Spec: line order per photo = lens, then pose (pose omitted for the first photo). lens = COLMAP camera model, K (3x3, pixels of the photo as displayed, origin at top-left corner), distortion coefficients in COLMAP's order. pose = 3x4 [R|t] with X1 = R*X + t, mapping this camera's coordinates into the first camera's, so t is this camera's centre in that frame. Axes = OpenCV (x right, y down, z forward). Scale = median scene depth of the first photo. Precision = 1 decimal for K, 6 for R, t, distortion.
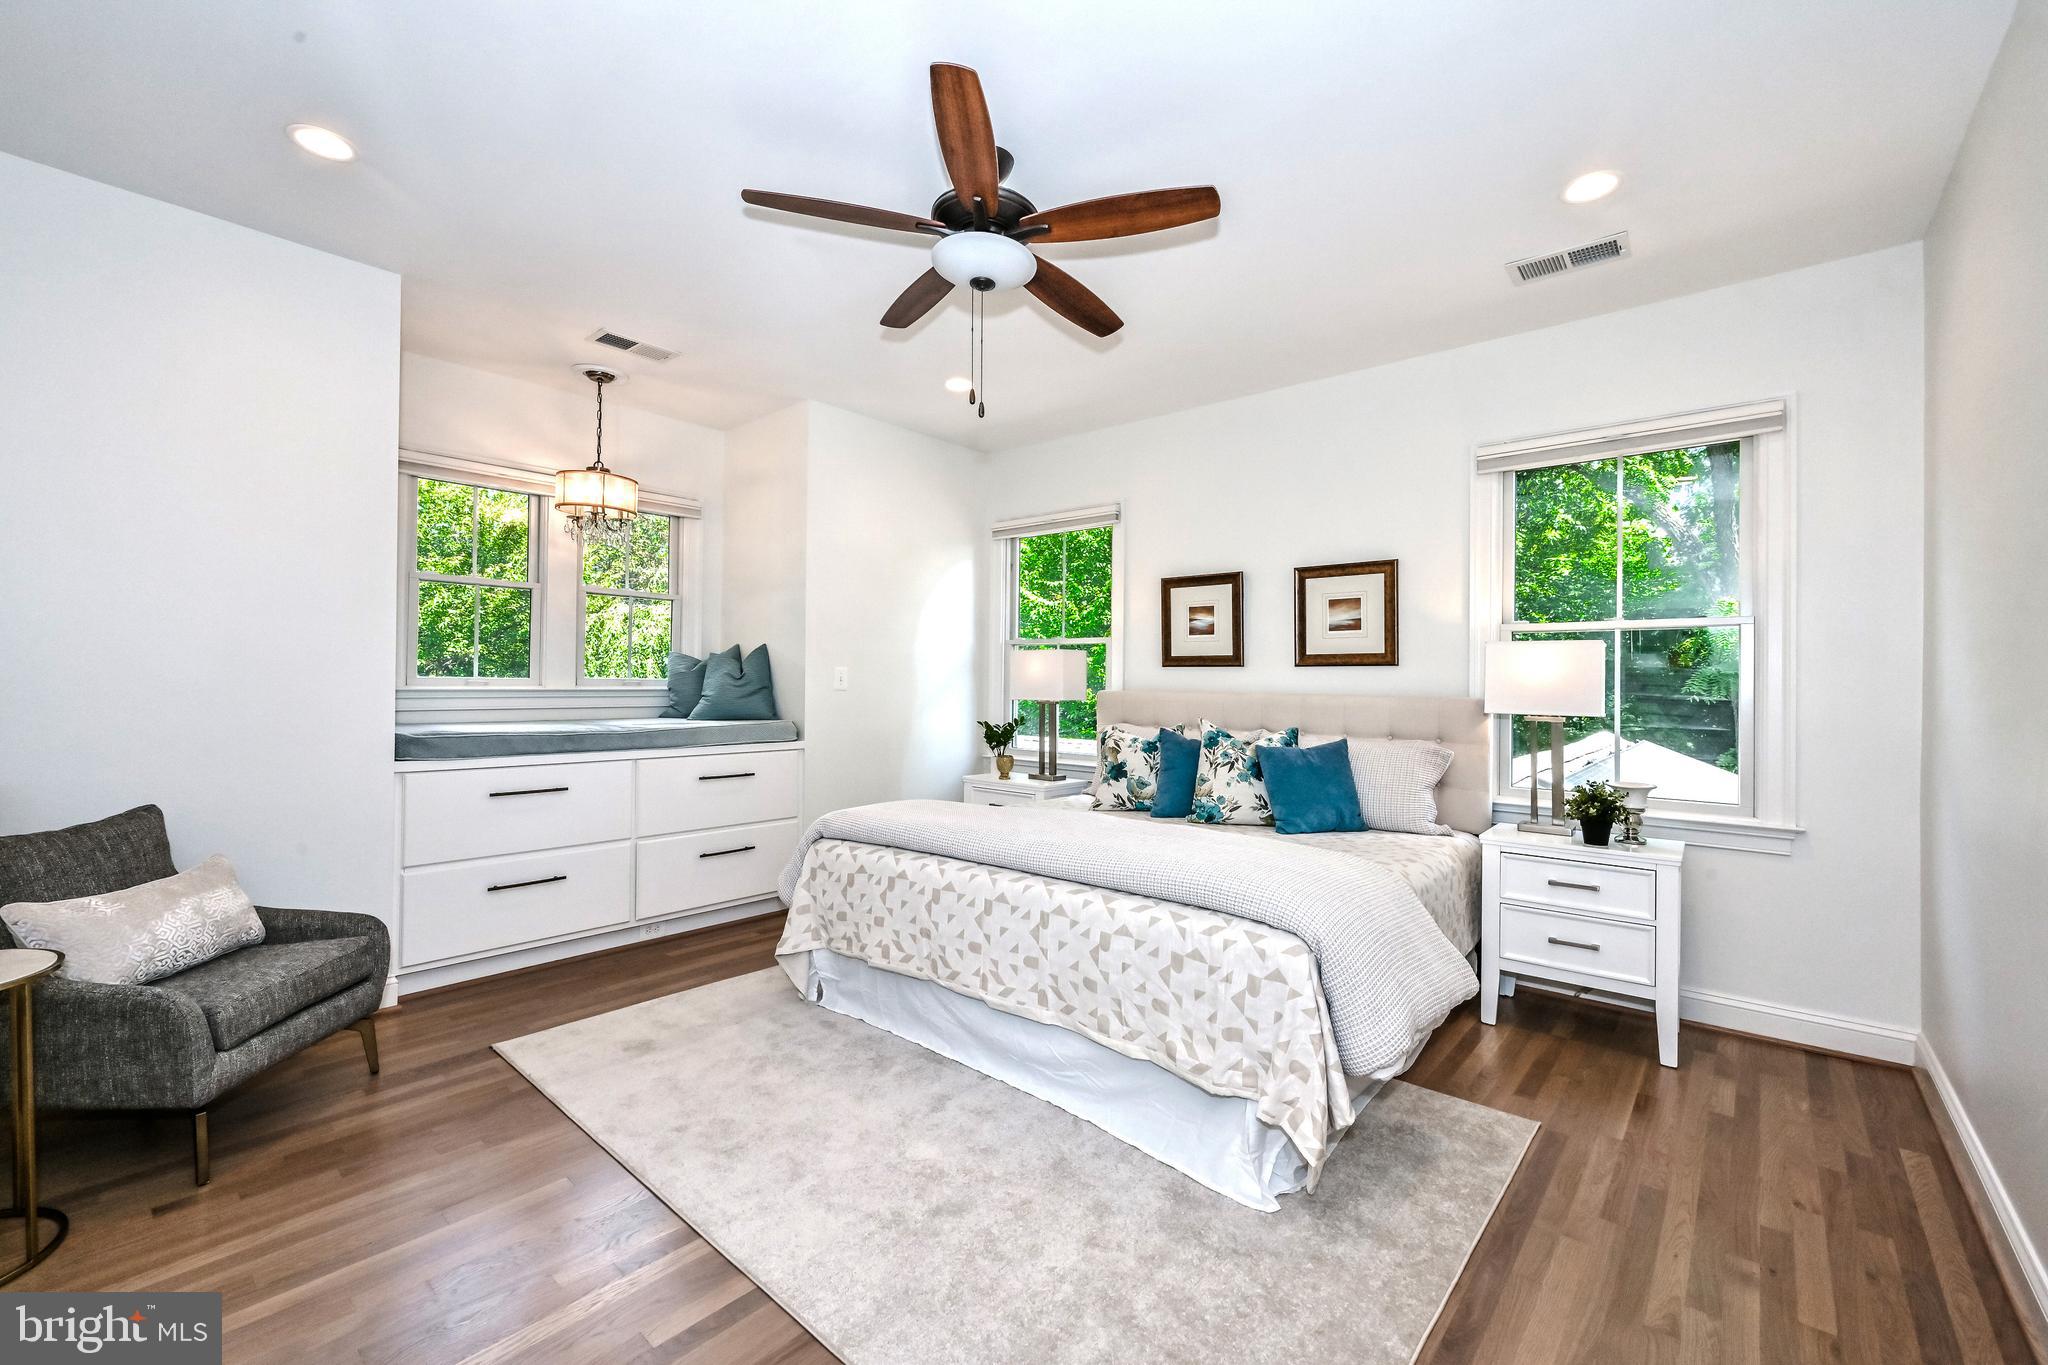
lens RADIAL K [[854.4, 0, 1015.6], [0, 854.4, 683.3], [0, 0, 1]] dist [0.008131, -0.000031]
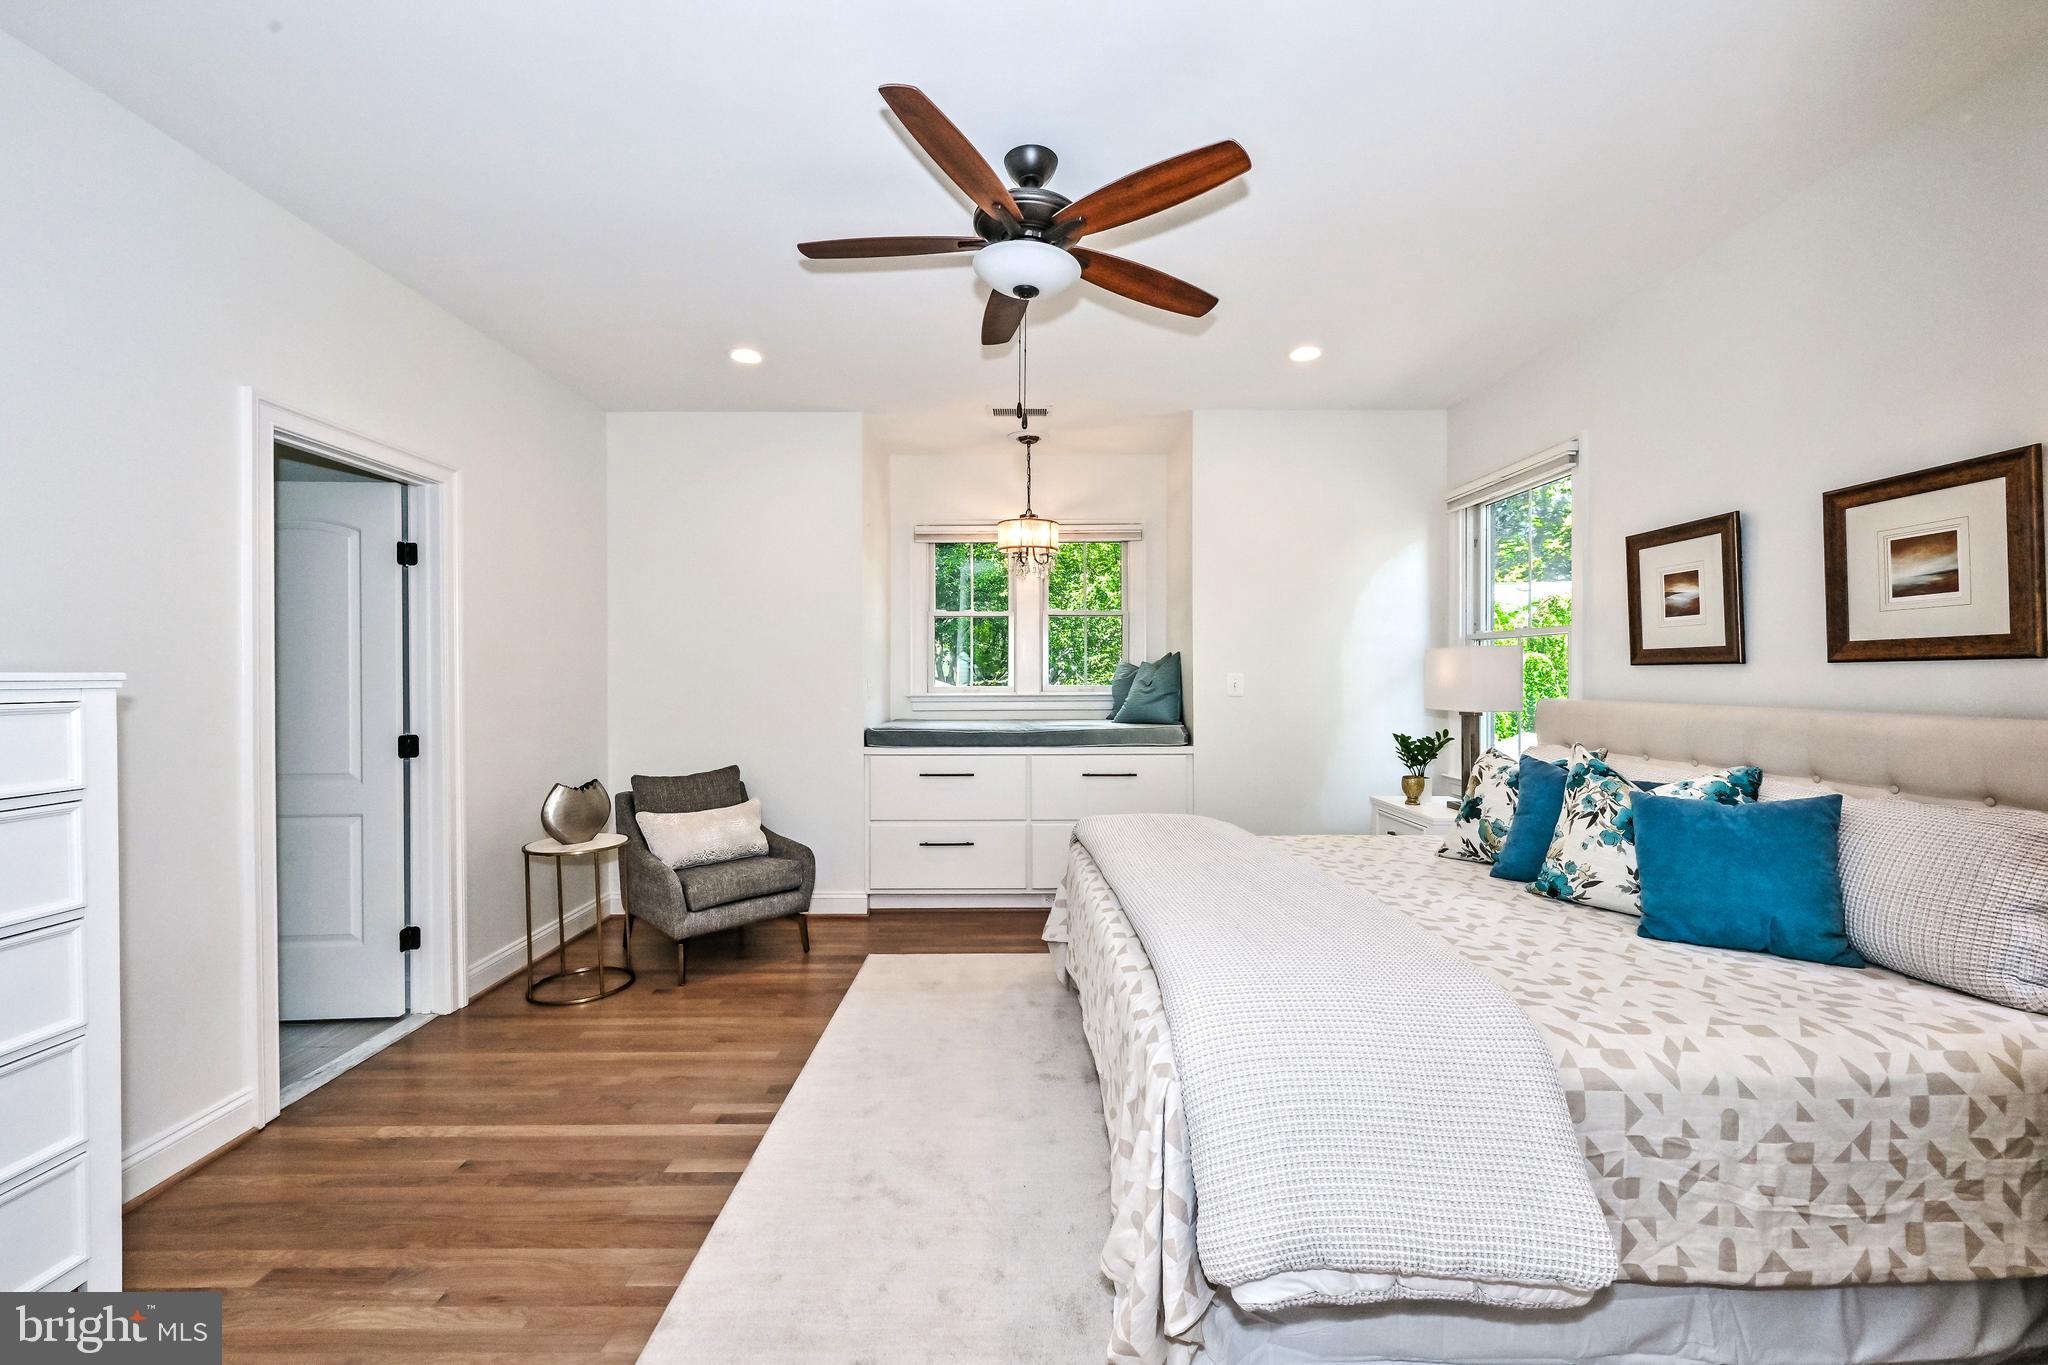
lens RADIAL K [[819.7, 0, 1018.7], [0, 819.7, 685.0], [0, 0, 1]] dist [0.002916, 0.000123]
pose [[0.656798, -0.004968, -0.754051, 0.405878], [0.011812, 0.999923, 0.003700, -0.013584], [0.753974, -0.011337, 0.656806, 0.228047]]
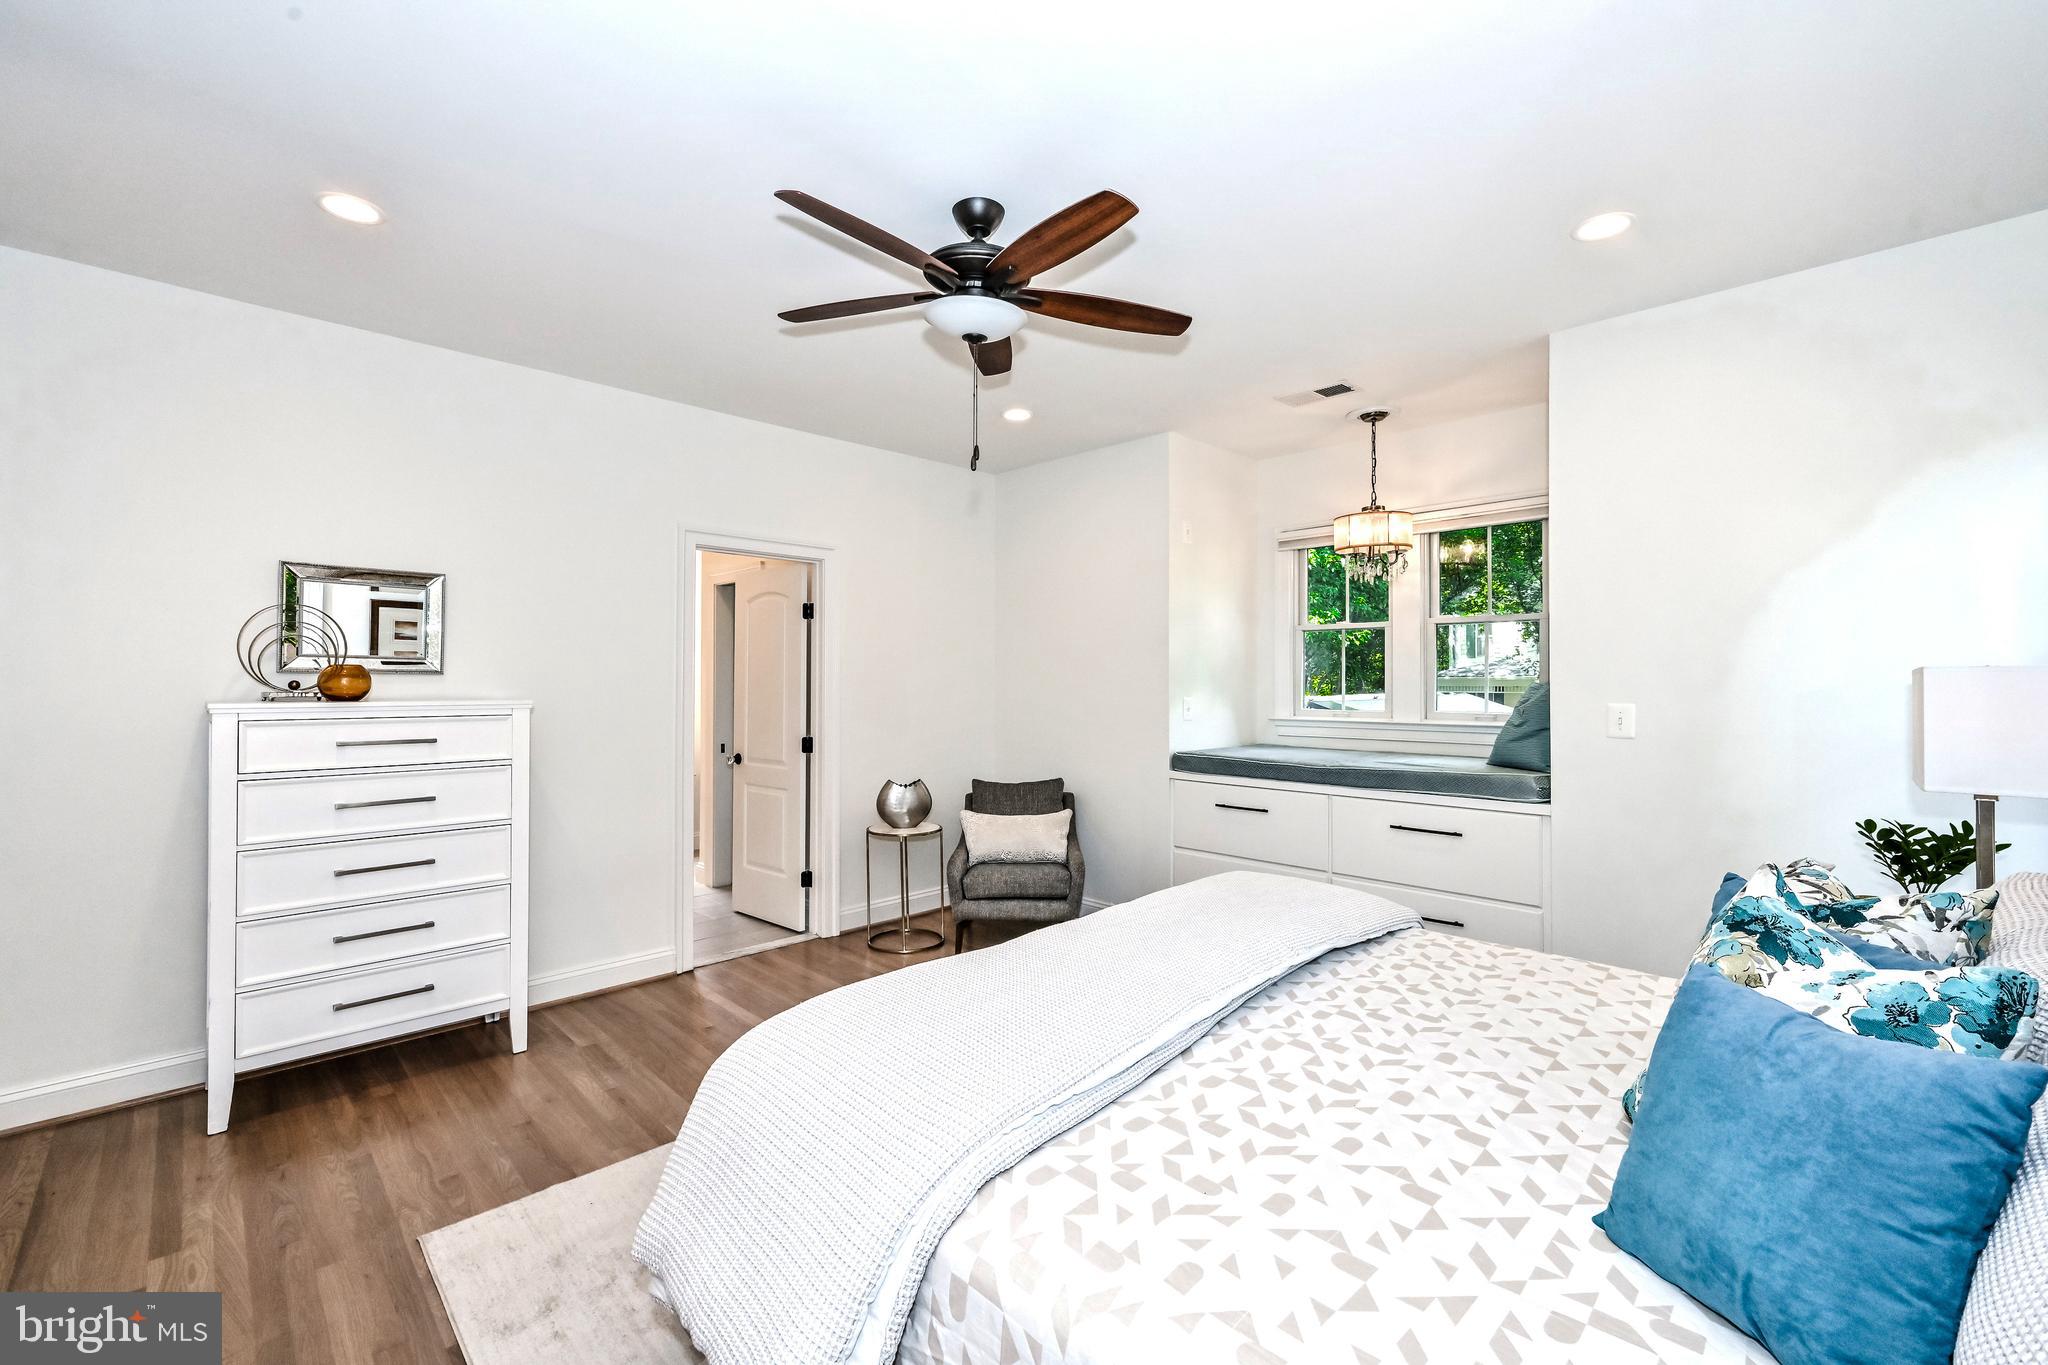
lens RADIAL K [[854.4, 0, 1015.6], [0, 854.4, 683.3], [0, 0, 1]] dist [0.008131, -0.000031]
pose [[-0.079302, -0.011388, -0.996786, 0.587729], [-0.000910, 0.999935, -0.011352, -0.031576], [0.996850, 0.000007, -0.079307, 0.690971]]
